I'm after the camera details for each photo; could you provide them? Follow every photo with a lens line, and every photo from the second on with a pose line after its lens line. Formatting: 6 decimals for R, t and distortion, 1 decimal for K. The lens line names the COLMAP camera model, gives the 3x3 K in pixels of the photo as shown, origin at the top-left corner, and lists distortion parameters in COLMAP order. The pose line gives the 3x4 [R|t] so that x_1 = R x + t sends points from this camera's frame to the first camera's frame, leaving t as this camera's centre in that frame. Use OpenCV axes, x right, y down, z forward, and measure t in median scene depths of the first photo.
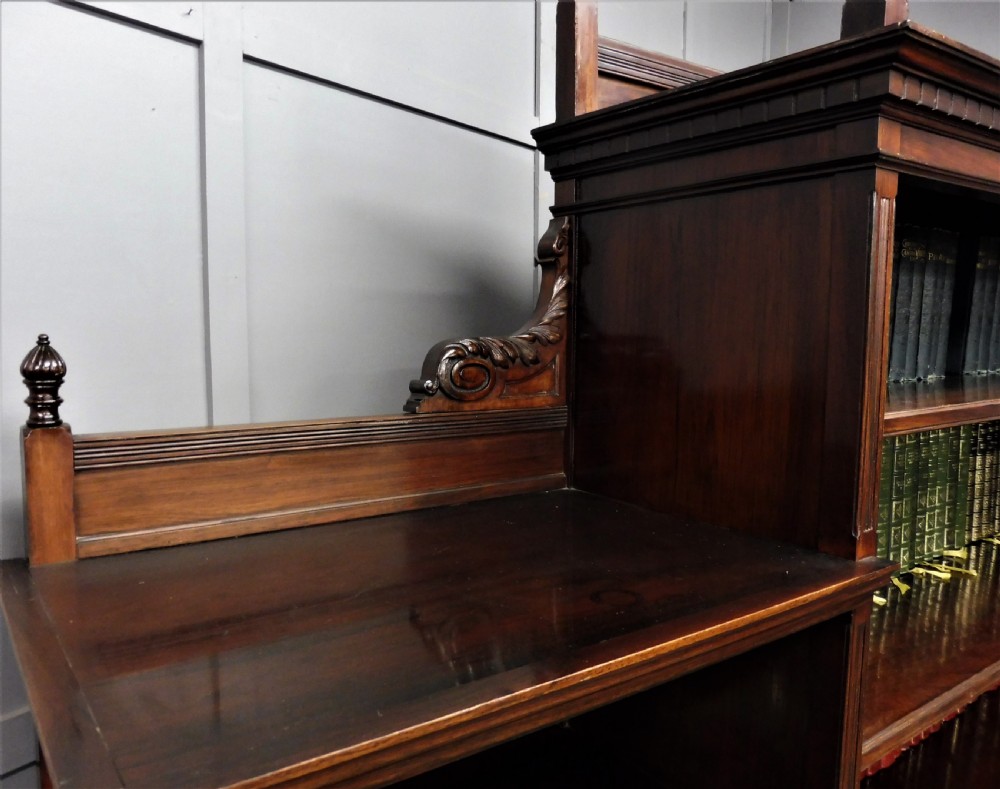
lens RADIAL K [[793.7, 0, 453.5], [0, 793.7, 388.4], [0, 0, 1]] dist [-0.058113, 0.031405]
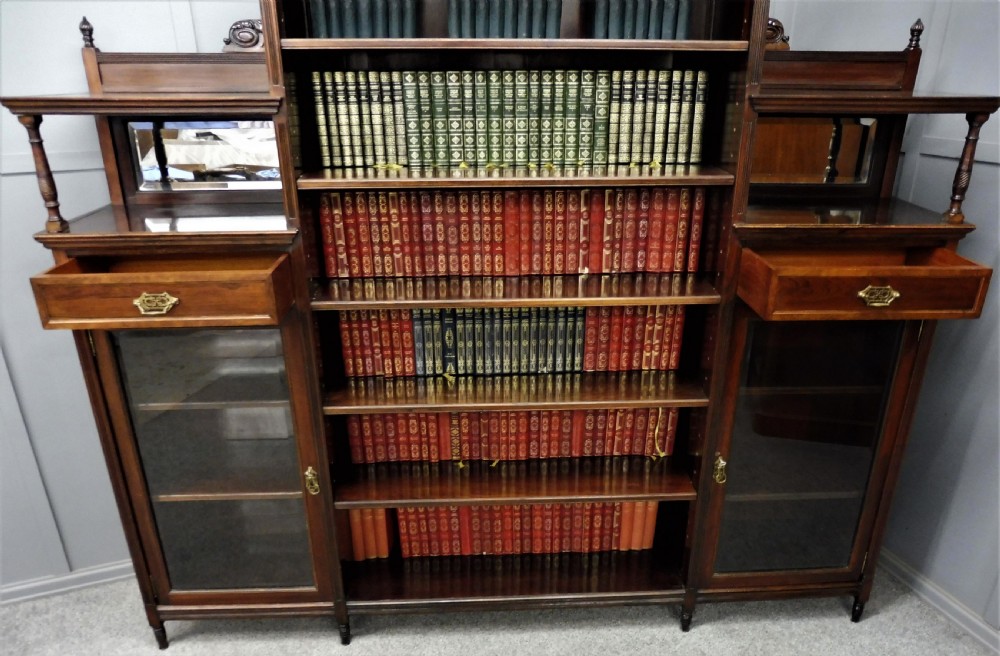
lens RADIAL K [[737.8, 0, 509.8], [0, 737.8, 384.3], [0, 0, 1]] dist [-0.041094, 0.007160]
pose [[0.846372, 0.211125, -0.488958, 1.965526], [-0.045264, 0.943266, 0.328937, 0.217142], [0.530665, -0.256271, 0.807911, -0.630030]]
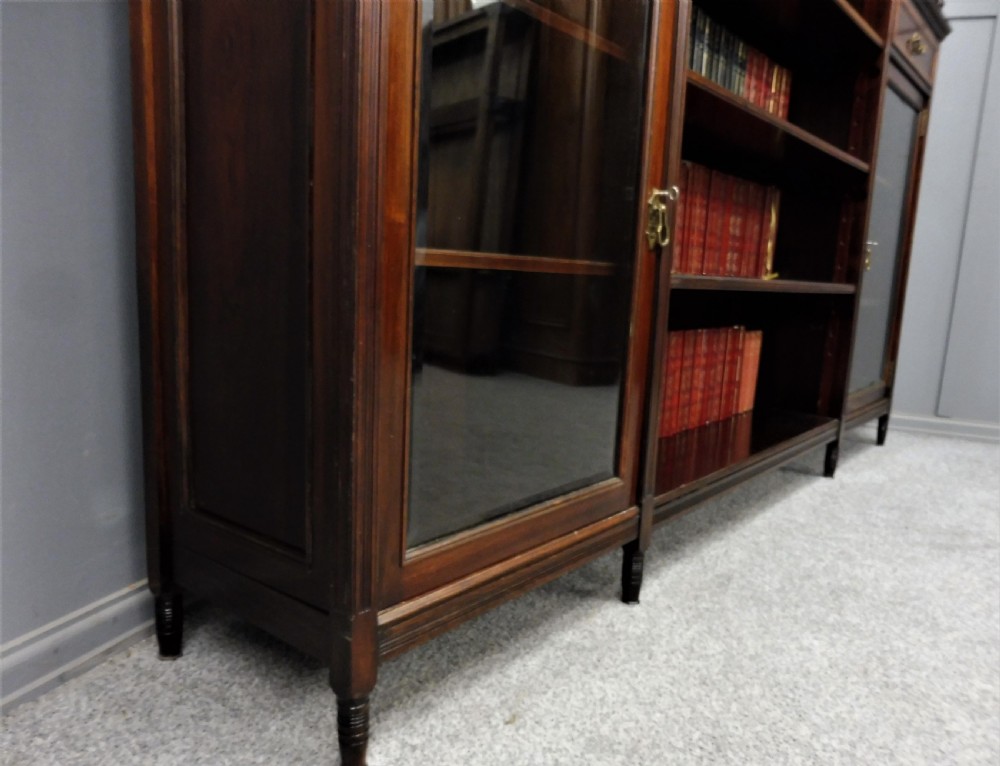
lens RADIAL K [[800.5, 0, 542.4], [0, 800.5, 405.4], [0, 0, 1]] dist [-0.047780, 0.008028]
pose [[0.944610, -0.009059, 0.328071, -0.244902], [-0.020993, 0.995904, 0.087946, 1.491275], [-0.327524, -0.089962, 0.940550, -0.347895]]
